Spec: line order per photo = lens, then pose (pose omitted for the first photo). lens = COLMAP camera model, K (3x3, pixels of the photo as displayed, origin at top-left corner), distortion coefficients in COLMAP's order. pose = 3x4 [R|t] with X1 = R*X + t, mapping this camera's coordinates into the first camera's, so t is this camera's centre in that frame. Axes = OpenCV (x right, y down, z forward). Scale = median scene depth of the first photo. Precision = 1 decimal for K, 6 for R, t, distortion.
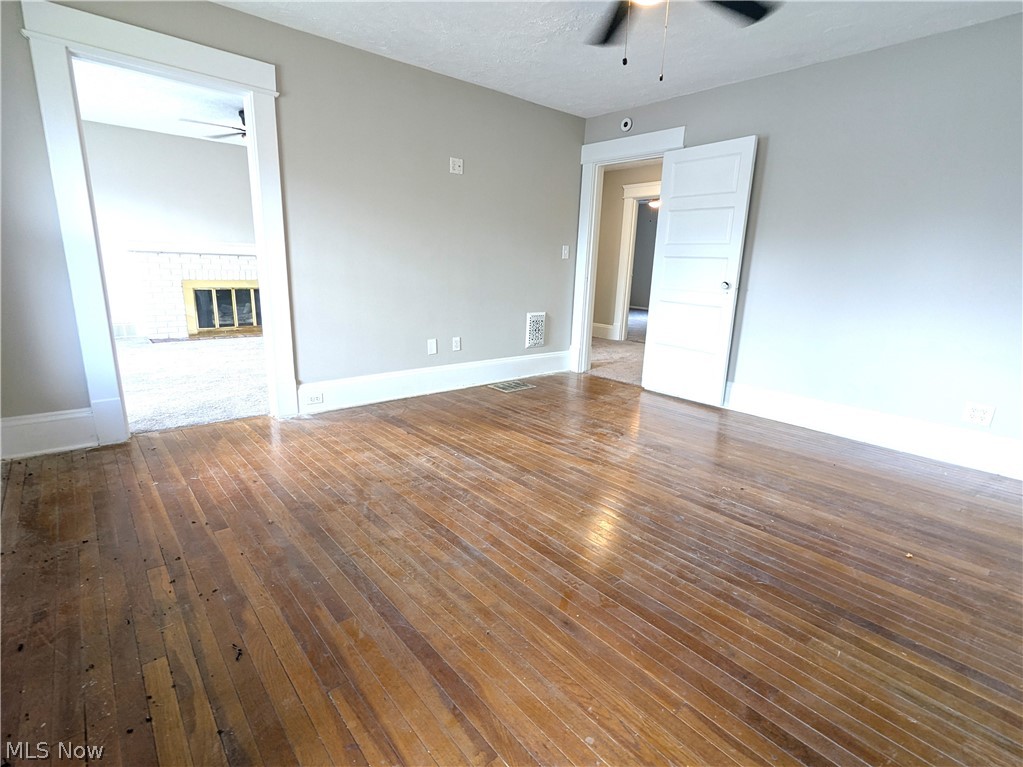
lens RADIAL K [[504.6, 0, 511.0], [0, 504.6, 381.0], [0, 0, 1]] dist [0.002899, 0.000548]
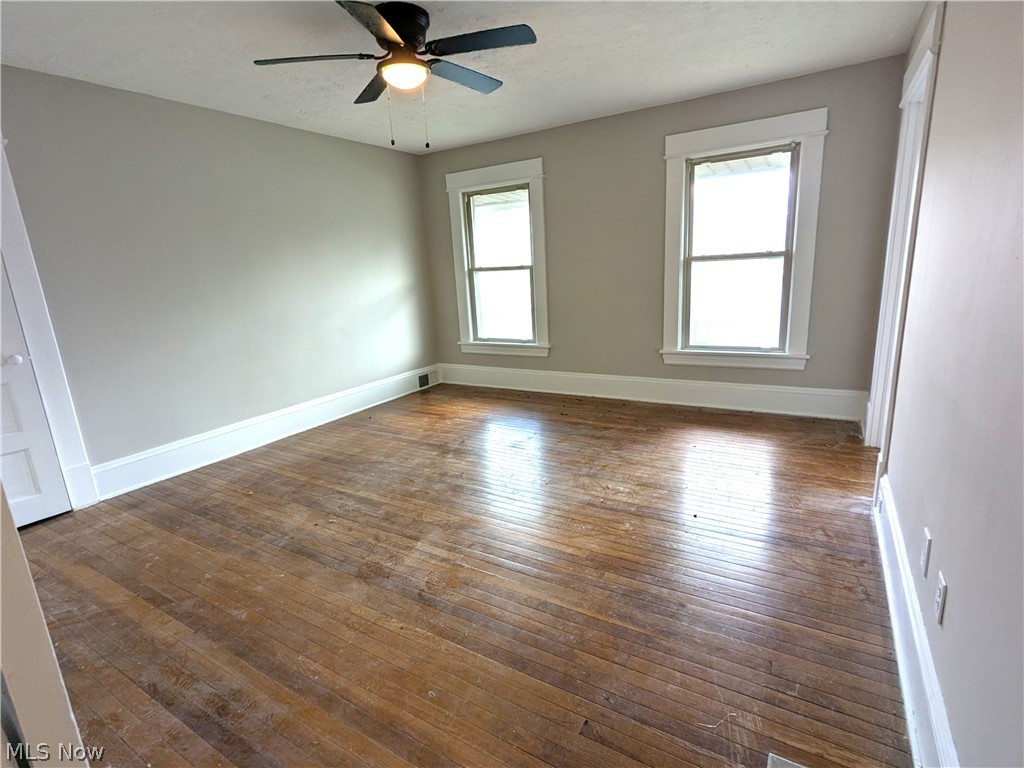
lens RADIAL K [[499.2, 0, 510.2], [0, 499.2, 382.8], [0, 0, 1]] dist [0.002610, 0.000061]
pose [[-0.951200, 0.091516, -0.294690, 0.343925], [-0.046398, 0.901732, 0.429798, -0.497053], [0.305065, 0.422497, -0.853482, 1.824186]]
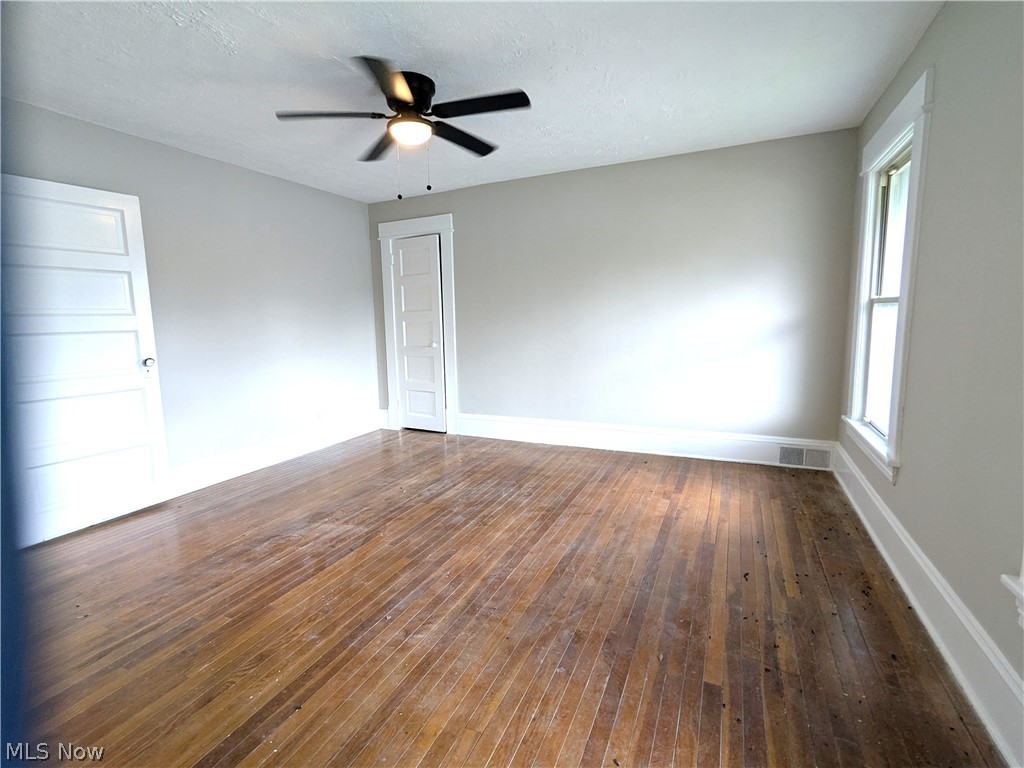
lens RADIAL K [[483.1, 0, 513.4], [0, 483.1, 381.9], [0, 0, 1]] dist [-0.000813, 0.000414]
pose [[-0.419945, -0.144830, 0.895919, -0.820447], [0.219188, 0.941775, 0.254983, -0.333057], [-0.880683, 0.303454, -0.363749, 1.092338]]
